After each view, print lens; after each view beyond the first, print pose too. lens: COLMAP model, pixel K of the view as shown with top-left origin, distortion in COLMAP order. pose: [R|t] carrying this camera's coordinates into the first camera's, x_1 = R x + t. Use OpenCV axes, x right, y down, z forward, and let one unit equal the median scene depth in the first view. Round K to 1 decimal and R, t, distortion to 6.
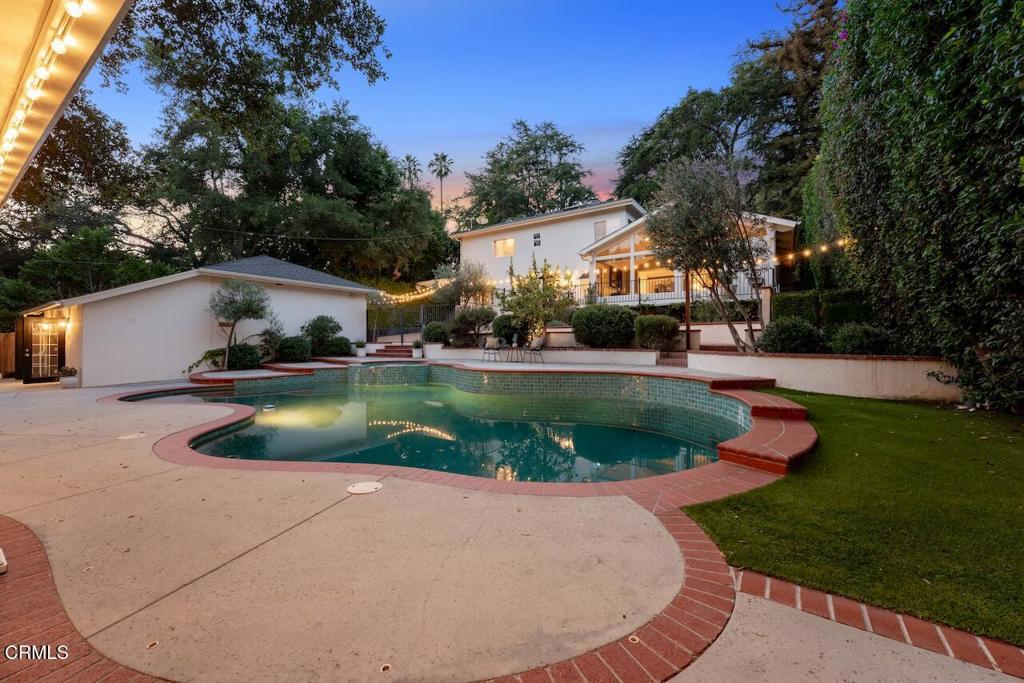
lens RADIAL K [[409.6, 0, 511.1], [0, 409.6, 339.4], [0, 0, 1]] dist [-0.003686, 0.000228]
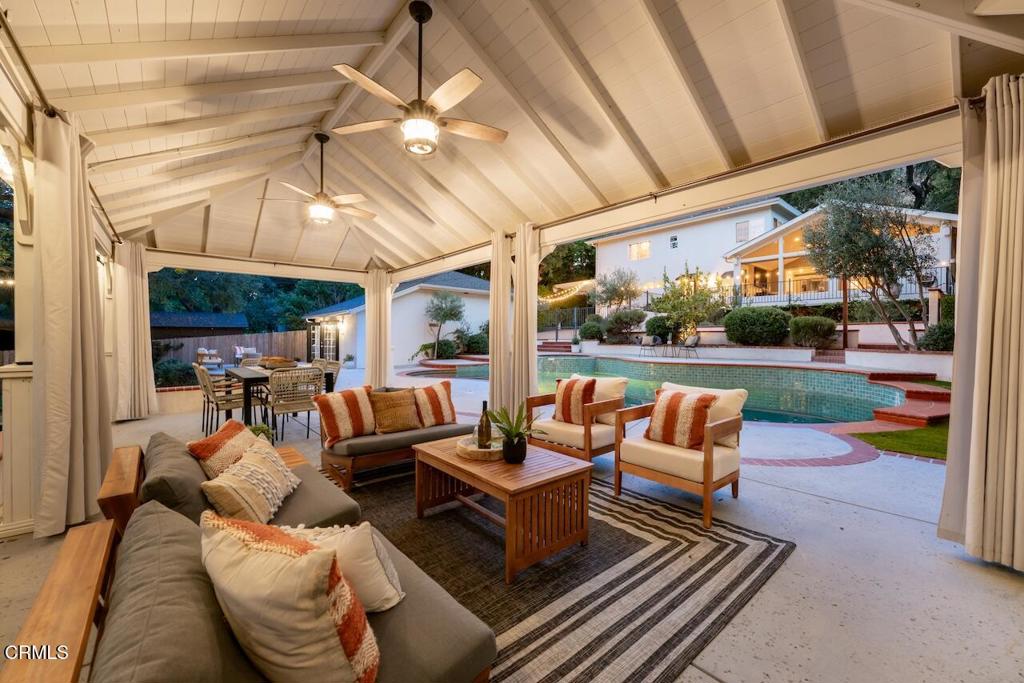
lens RADIAL K [[409.6, 0, 509.9], [0, 409.6, 341.1], [0, 0, 1]] dist [-0.003686, 0.000228]
pose [[0.963868, 0.007312, -0.266278, -0.106811], [-0.004110, 0.999912, 0.012581, -0.002195], [0.266347, -0.011032, 0.963814, -0.221462]]
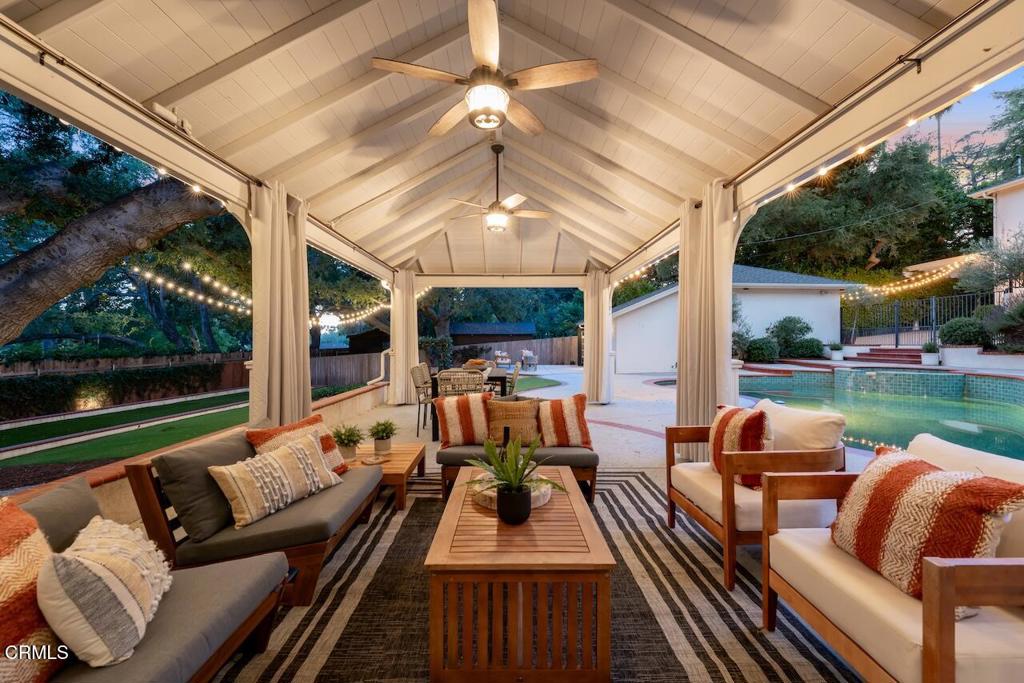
lens RADIAL K [[409.6, 0, 508.8], [0, 409.6, 342.6], [0, 0, 1]] dist [-0.003686, 0.000228]
pose [[0.571040, 0.005165, -0.820906, -0.053489], [-0.000600, 0.999983, 0.005874, -0.001681], [0.820922, -0.002862, 0.571033, -0.124700]]
